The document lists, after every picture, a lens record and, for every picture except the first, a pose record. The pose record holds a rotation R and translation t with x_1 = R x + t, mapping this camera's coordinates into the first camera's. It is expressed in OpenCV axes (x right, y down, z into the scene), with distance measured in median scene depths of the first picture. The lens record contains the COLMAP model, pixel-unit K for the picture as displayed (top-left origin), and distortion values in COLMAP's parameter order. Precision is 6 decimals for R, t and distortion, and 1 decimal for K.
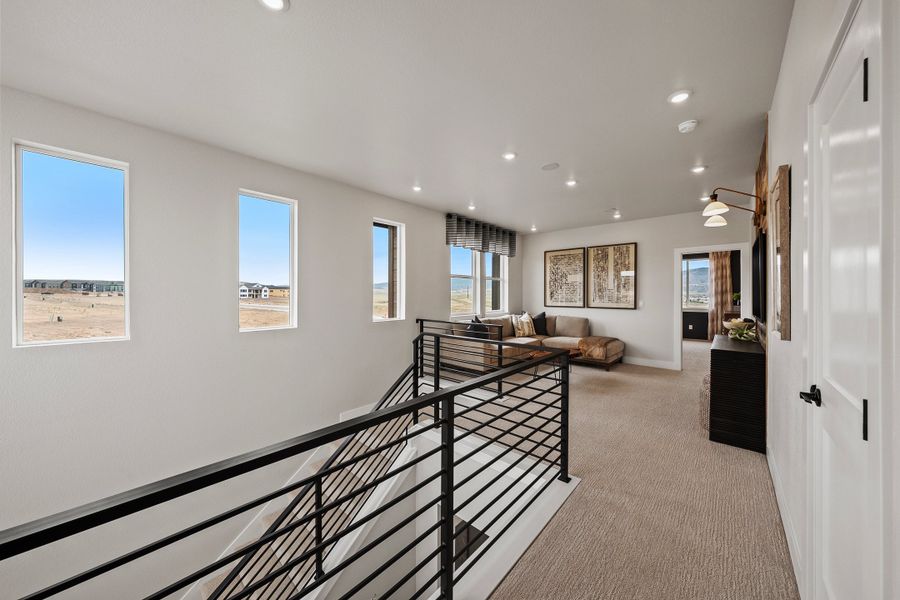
lens RADIAL K [[308.8, 0, 449.2], [0, 308.8, 298.9], [0, 0, 1]] dist [-0.004871, -0.000299]
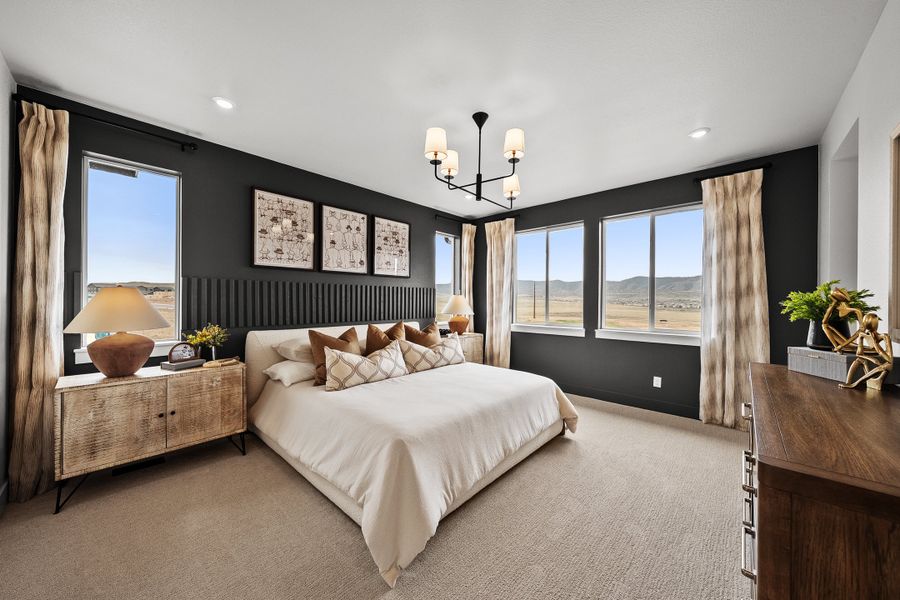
lens RADIAL K [[329.3, 0, 444.9], [0, 329.3, 301.3], [0, 0, 1]] dist [-0.008234, 0.000044]
pose [[0.999976, 0.004821, 0.005044, 0.603090], [-0.004795, 0.999975, -0.005130, -0.009242], [-0.005069, 0.005106, 0.999974, 0.687895]]
